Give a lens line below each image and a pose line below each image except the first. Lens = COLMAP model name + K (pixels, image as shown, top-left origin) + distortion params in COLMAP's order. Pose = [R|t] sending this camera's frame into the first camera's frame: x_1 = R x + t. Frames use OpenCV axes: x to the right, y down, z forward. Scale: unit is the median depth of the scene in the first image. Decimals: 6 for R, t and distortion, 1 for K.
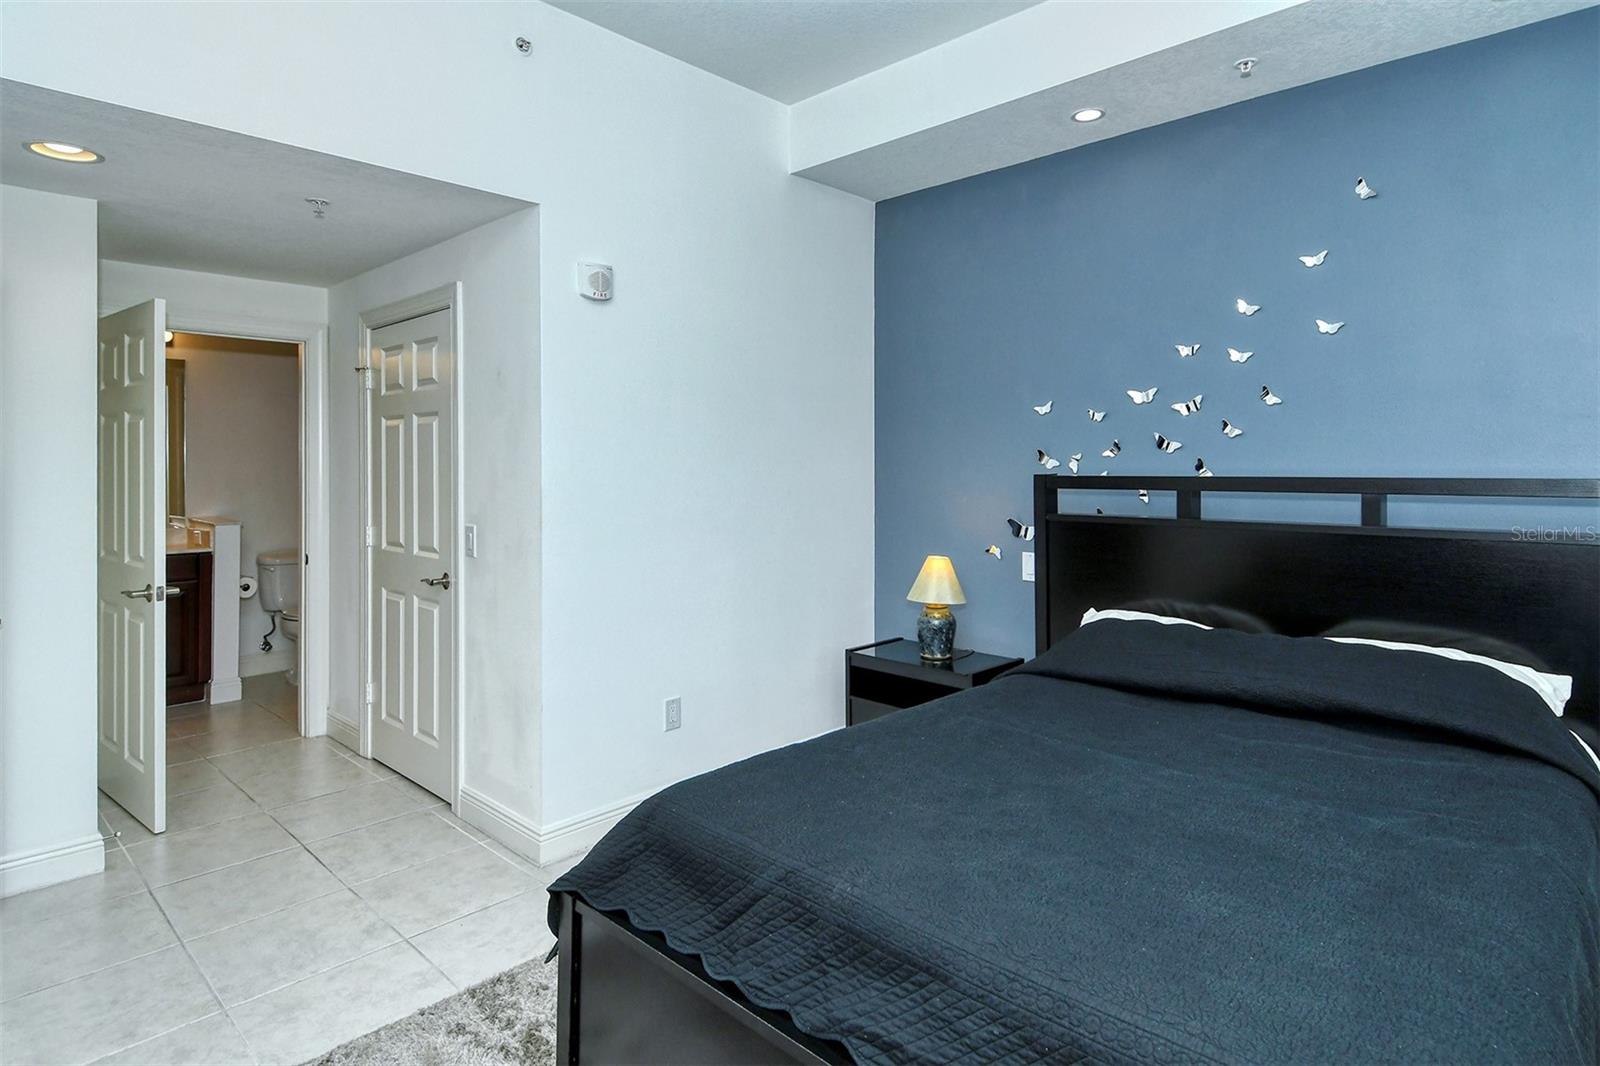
lens RADIAL K [[860.9, 0, 784.6], [0, 860.9, 475.7], [0, 0, 1]] dist [0.030048, -0.023734]
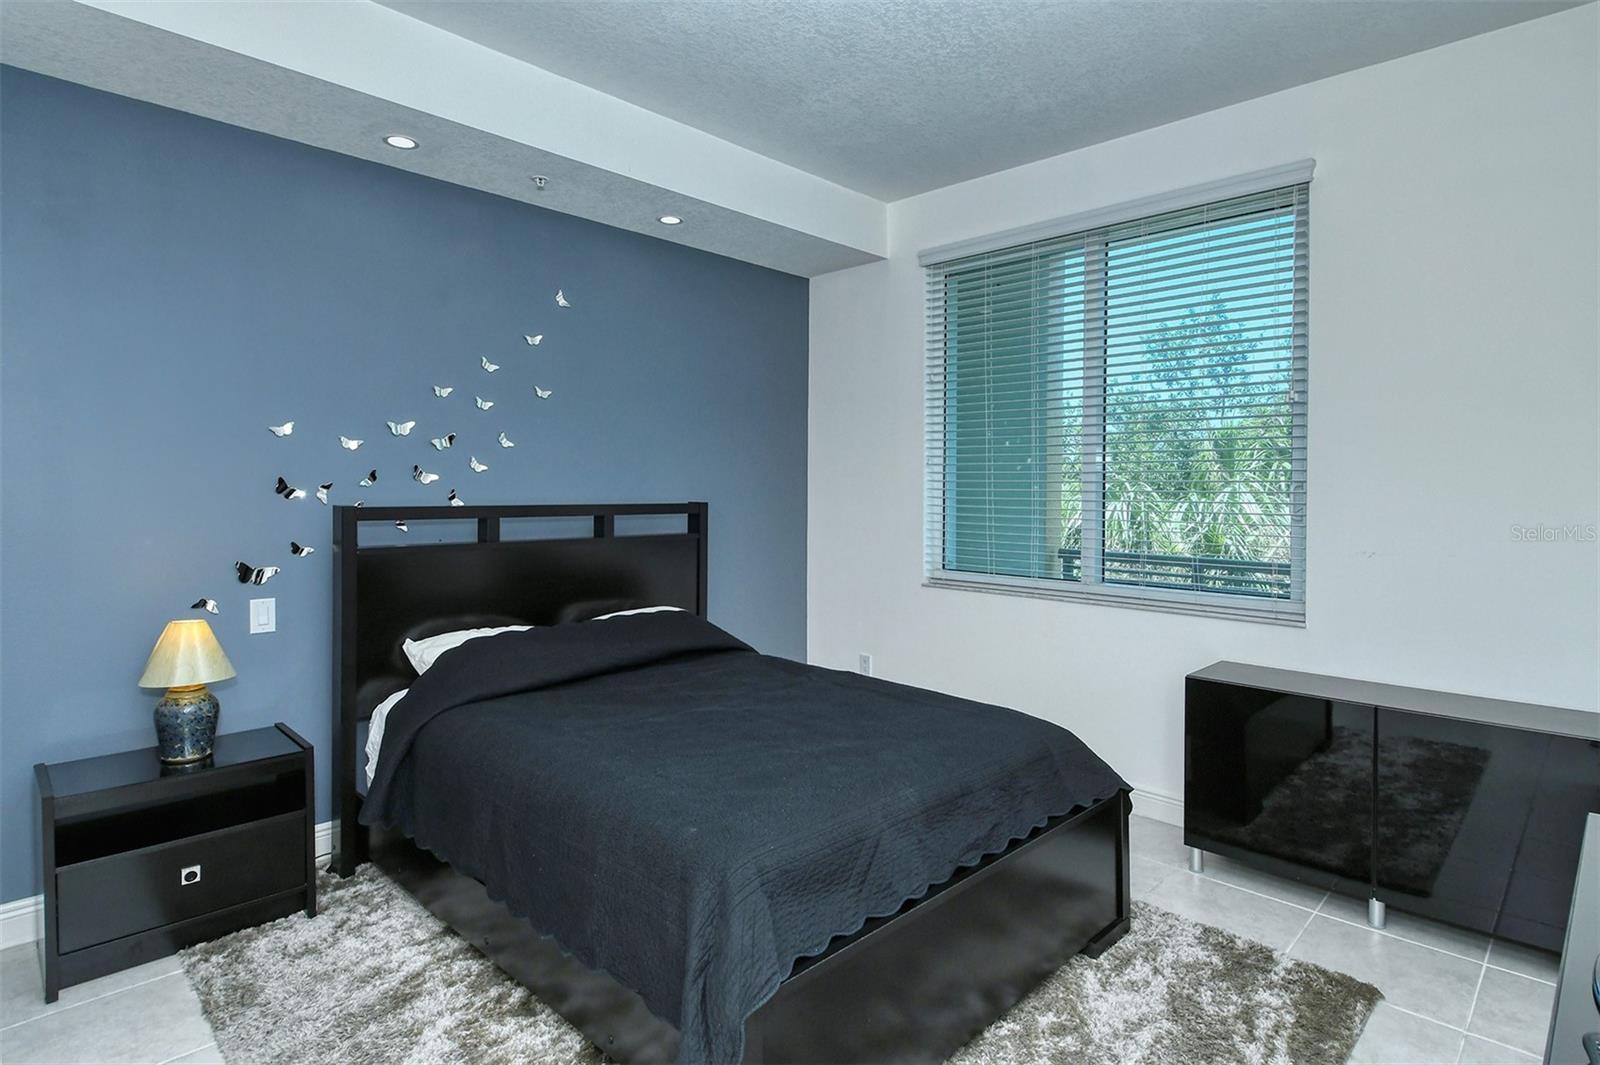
lens RADIAL K [[835.2, 0, 793.8], [0, 835.2, 510.0], [0, 0, 1]] dist [0.028098, -0.023552]
pose [[0.020898, -0.021780, 0.999544, -0.607155], [0.012629, 0.999689, 0.021520, -0.011565], [-0.999702, 0.012174, 0.021167, 0.531223]]
